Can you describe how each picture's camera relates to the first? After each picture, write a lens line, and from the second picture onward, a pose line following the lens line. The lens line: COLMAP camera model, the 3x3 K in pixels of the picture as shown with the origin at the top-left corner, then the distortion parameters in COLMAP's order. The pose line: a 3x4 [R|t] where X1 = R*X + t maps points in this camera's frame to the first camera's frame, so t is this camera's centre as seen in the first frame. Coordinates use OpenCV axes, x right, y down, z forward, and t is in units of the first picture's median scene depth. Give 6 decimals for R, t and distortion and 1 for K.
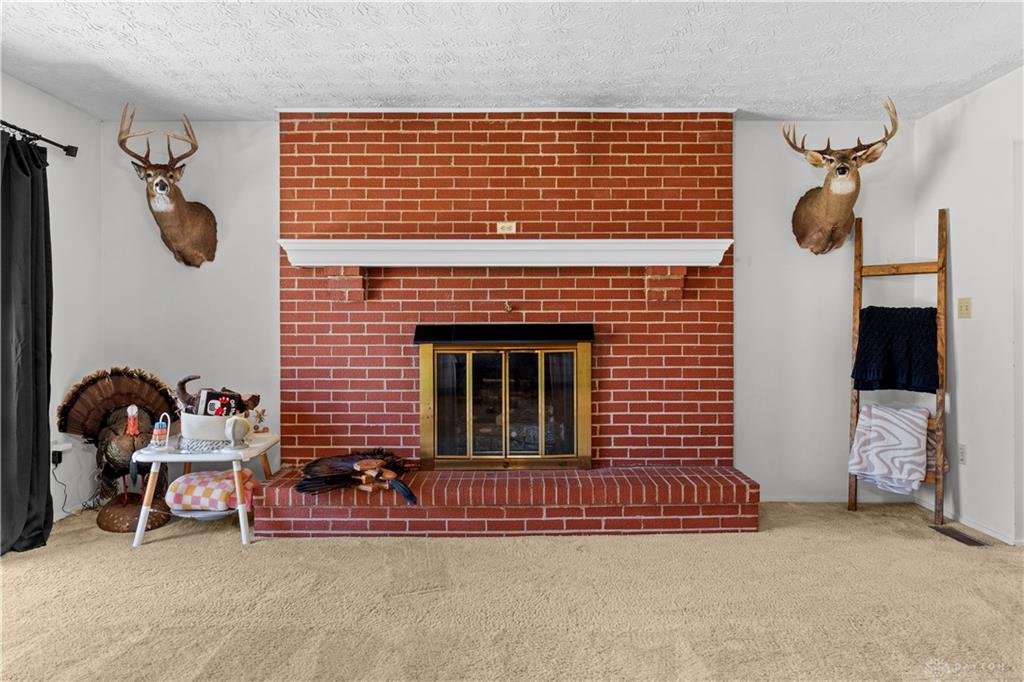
lens RADIAL K [[653.2, 0, 515.0], [0, 653.2, 331.8], [0, 0, 1]] dist [-0.004335, -0.001018]
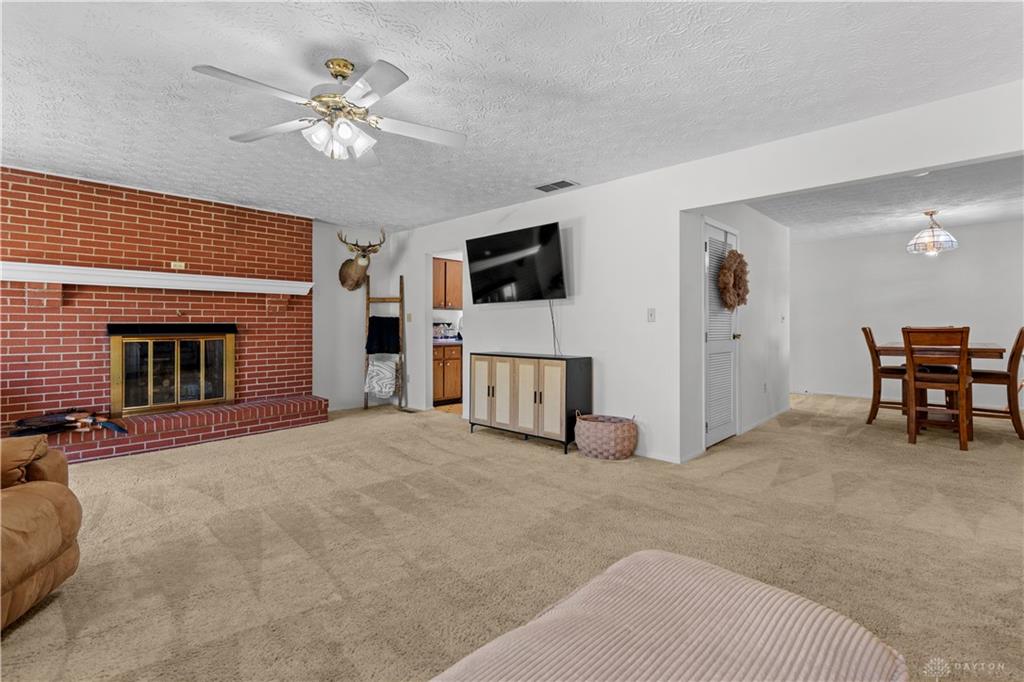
lens RADIAL K [[469.4, 0, 505.1], [0, 469.4, 321.7], [0, 0, 1]] dist [-0.000565, 0.000356]
pose [[0.689606, 0.007112, 0.724150, -0.303907], [0.001181, 0.999939, -0.010945, -0.002166], [-0.724184, 0.008403, 0.689556, -0.427382]]
